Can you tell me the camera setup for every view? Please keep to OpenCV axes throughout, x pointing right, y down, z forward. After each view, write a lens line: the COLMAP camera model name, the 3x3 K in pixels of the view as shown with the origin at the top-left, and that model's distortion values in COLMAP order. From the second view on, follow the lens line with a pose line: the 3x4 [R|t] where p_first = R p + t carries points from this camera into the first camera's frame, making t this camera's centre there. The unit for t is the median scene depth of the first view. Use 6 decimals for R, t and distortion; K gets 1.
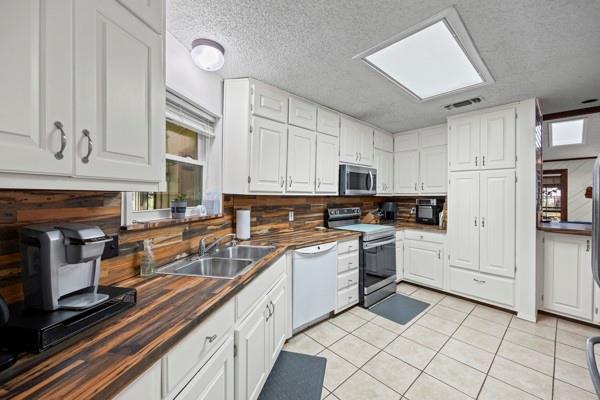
lens RADIAL K [[235.7, 0, 300.0], [0, 235.7, 200.0], [0, 0, 1]] dist [-0.000515, -0.000146]
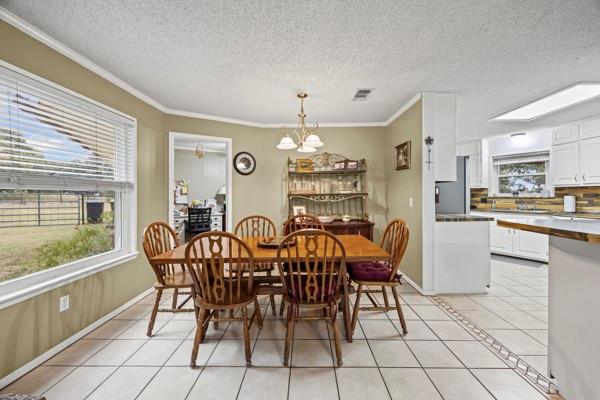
lens RADIAL K [[231.6, 0, 300.1], [0, 231.6, 189.0], [0, 0, 1]] dist [-0.000290, -0.000105]
pose [[-0.684387, -0.029595, -0.728518, 2.104671], [-0.020064, 0.999562, -0.021757, 0.062364], [0.728843, -0.000273, -0.684681, 0.634730]]
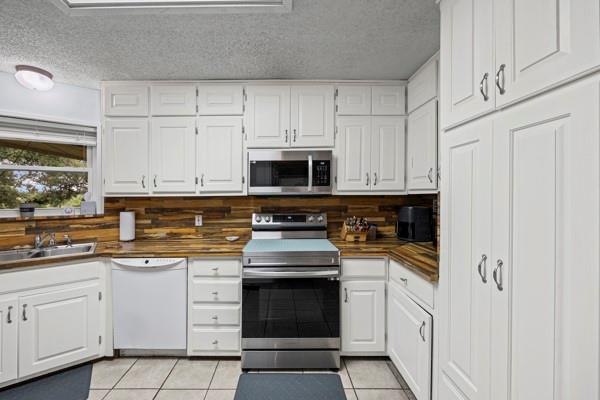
lens RADIAL K [[237.8, 0, 285.0], [0, 237.8, 198.3], [0, 0, 1]] dist [-0.000018, -0.000117]
pose [[0.737662, -0.005451, -0.675148, 0.842692], [0.000558, 0.999972, -0.007463, -0.005983], [0.675170, 0.005129, 0.737644, 0.619897]]
